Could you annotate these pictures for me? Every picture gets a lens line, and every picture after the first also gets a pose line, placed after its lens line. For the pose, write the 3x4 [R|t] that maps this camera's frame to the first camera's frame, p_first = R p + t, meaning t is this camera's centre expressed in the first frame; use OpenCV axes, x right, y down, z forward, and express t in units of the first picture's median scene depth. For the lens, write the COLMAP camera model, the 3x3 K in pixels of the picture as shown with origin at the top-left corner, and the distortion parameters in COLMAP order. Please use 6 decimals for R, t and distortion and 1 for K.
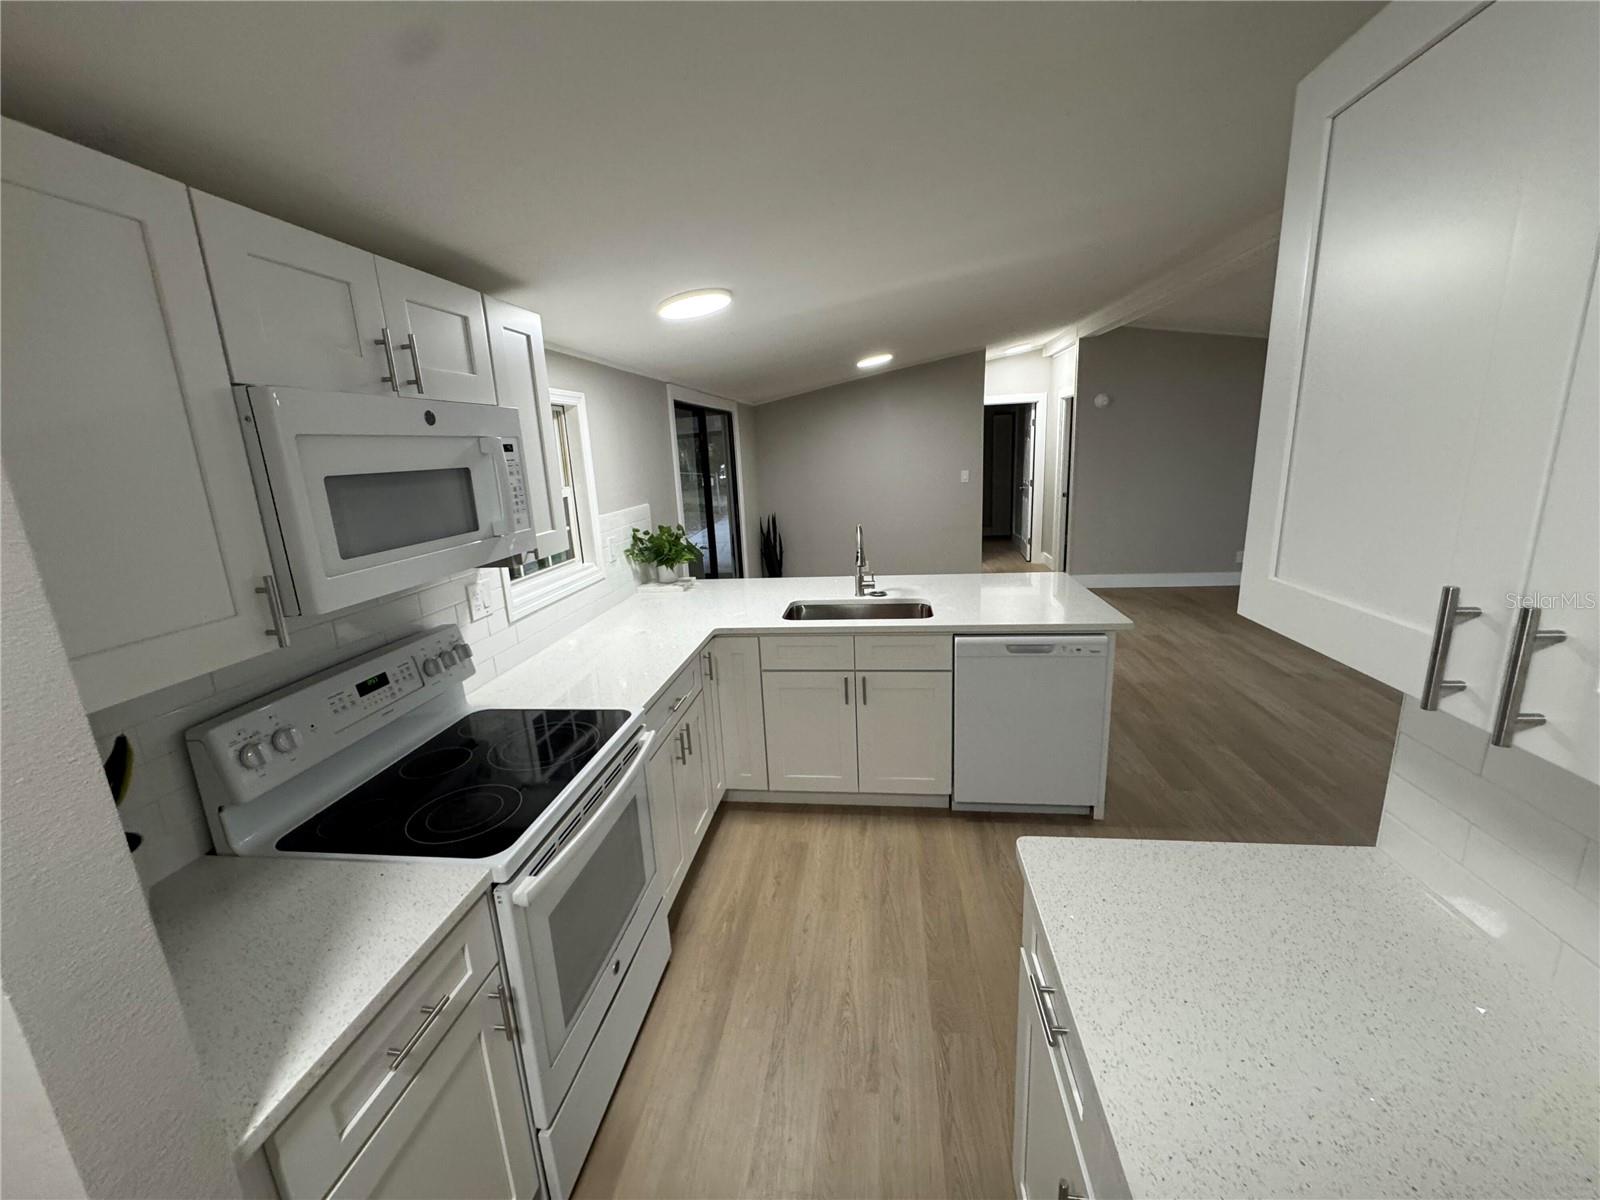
lens RADIAL K [[638.5, 0, 799.8], [0, 638.5, 596.7], [0, 0, 1]] dist [-0.001957, -0.000004]
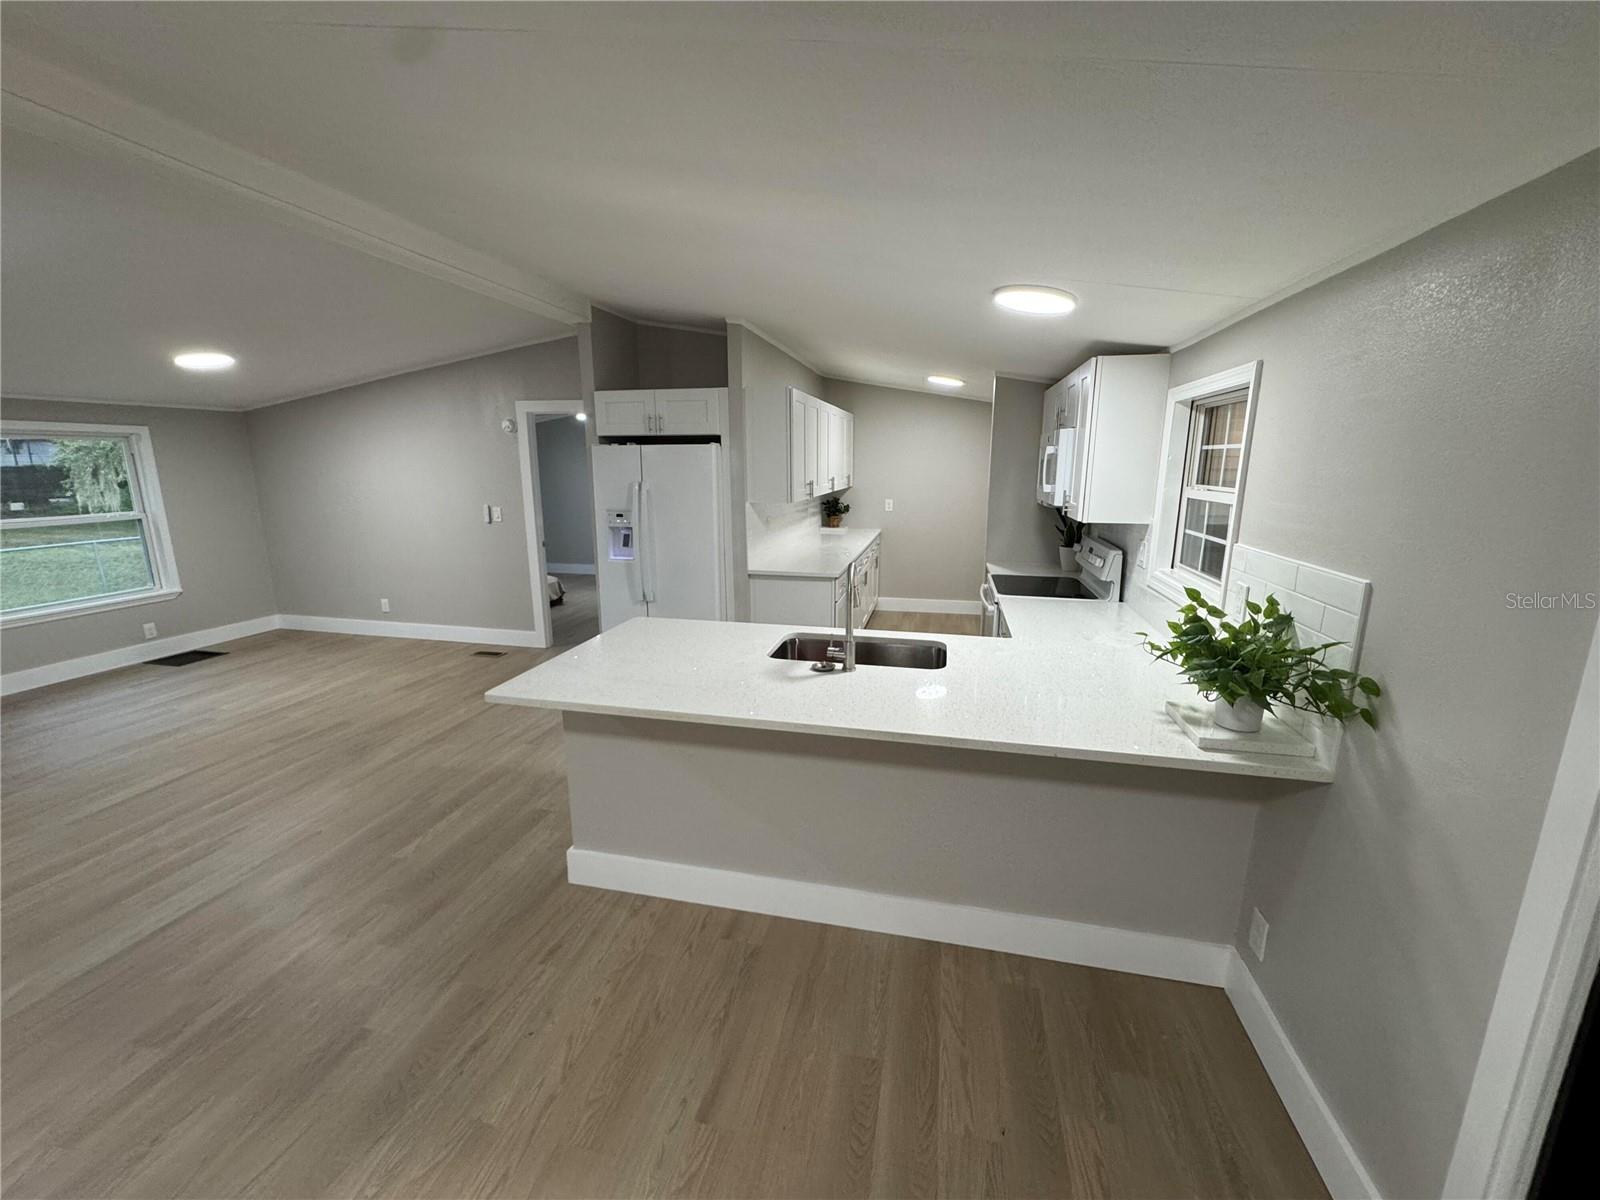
lens RADIAL K [[640.9, 0, 800.0], [0, 640.9, 596.0], [0, 0, 1]] dist [-0.003357, 0.000208]
pose [[-0.993952, 0.027004, 0.106441, 0.077445], [0.069532, 0.904996, 0.419700, -0.421581], [-0.084995, 0.424563, -0.901400, 1.800022]]
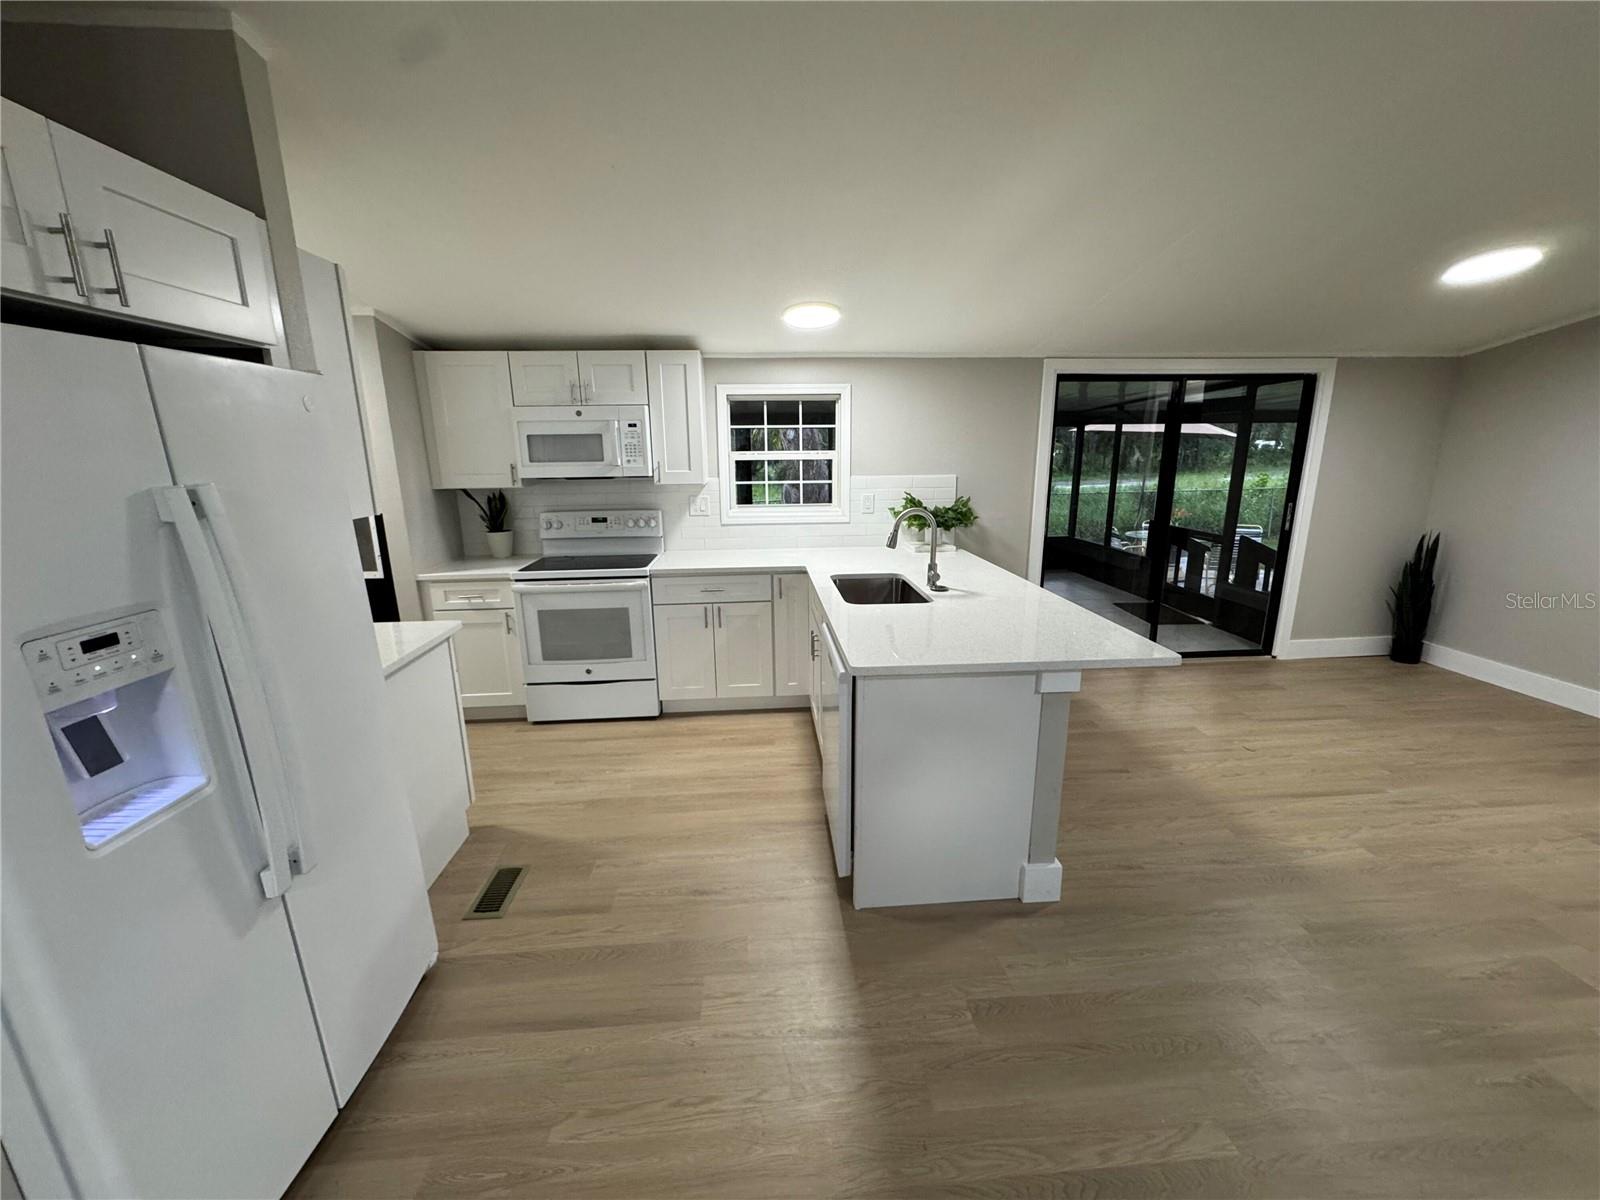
lens RADIAL K [[638.5, 0, 800.2], [0, 638.5, 596.2], [0, 0, 1]] dist [-0.002016, -0.000161]
pose [[0.197461, 0.267136, -0.943211, 1.063847], [-0.222751, 0.949214, 0.222203, -0.171316], [0.954668, 0.166225, 0.246937, 0.652240]]
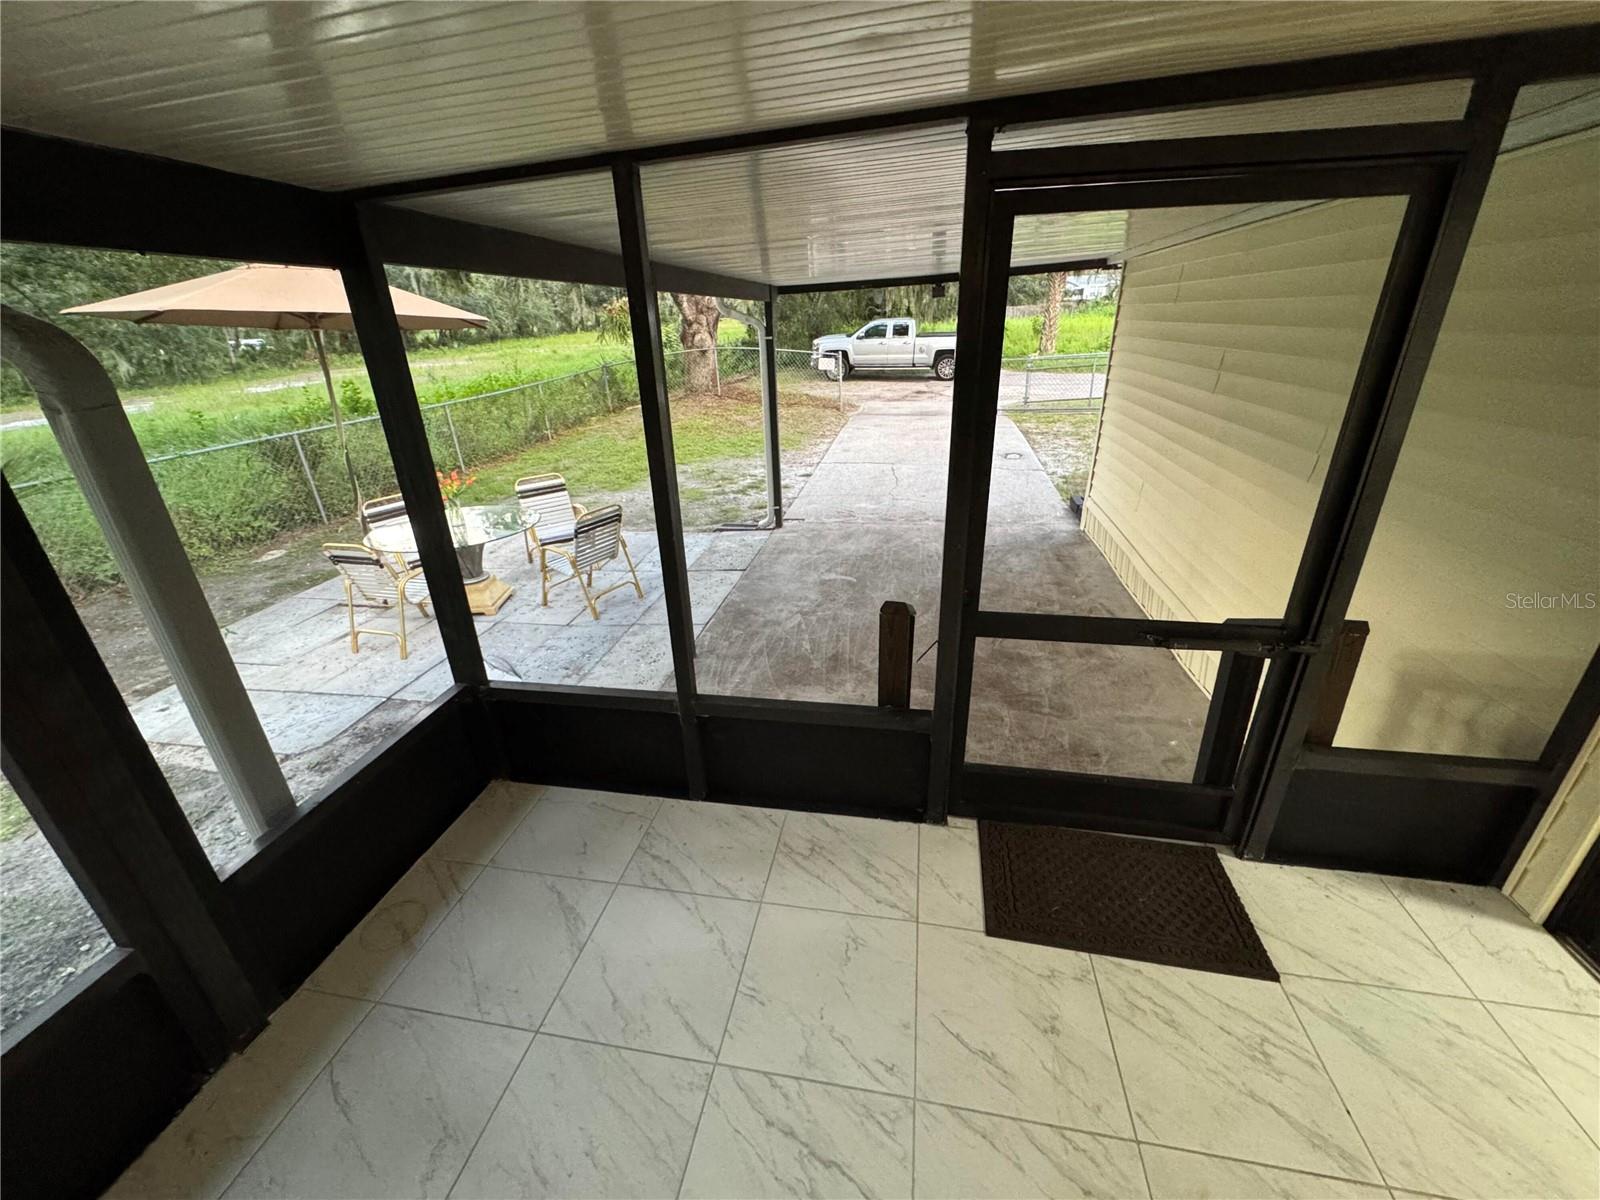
lens RADIAL K [[636.8, 0, 799.7], [0, 636.8, 596.5], [0, 0, 1]] dist [-0.001375, -0.000131]
pose [[0.998262, 0.039350, -0.043871, -0.911657], [-0.030925, 0.983464, 0.178444, -0.323632], [0.050168, -0.176777, 0.982972, 1.653204]]
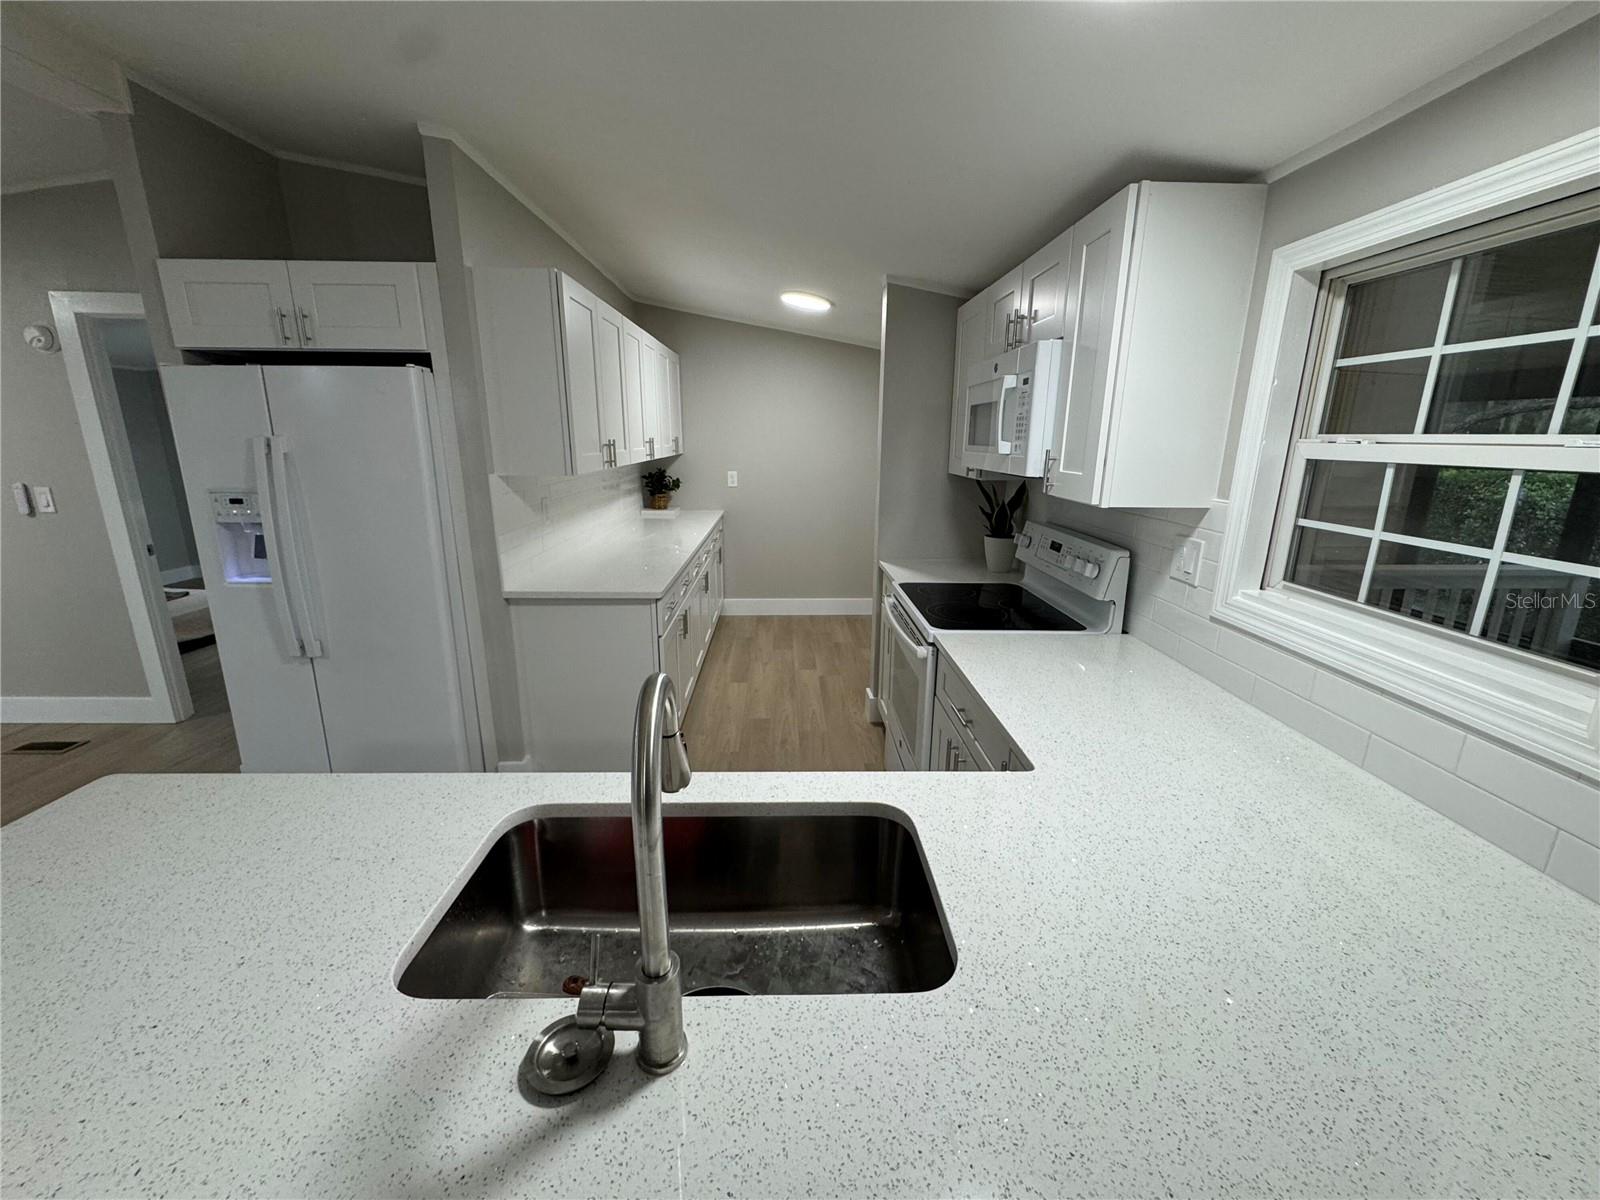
lens RADIAL K [[638.5, 0, 799.8], [0, 638.5, 596.7], [0, 0, 1]] dist [-0.001957, -0.000004]
pose [[-0.988034, 0.074050, -0.135299, 0.074233], [0.002649, 0.885230, 0.465147, -0.250993], [0.154215, 0.459222, -0.874833, 1.251124]]
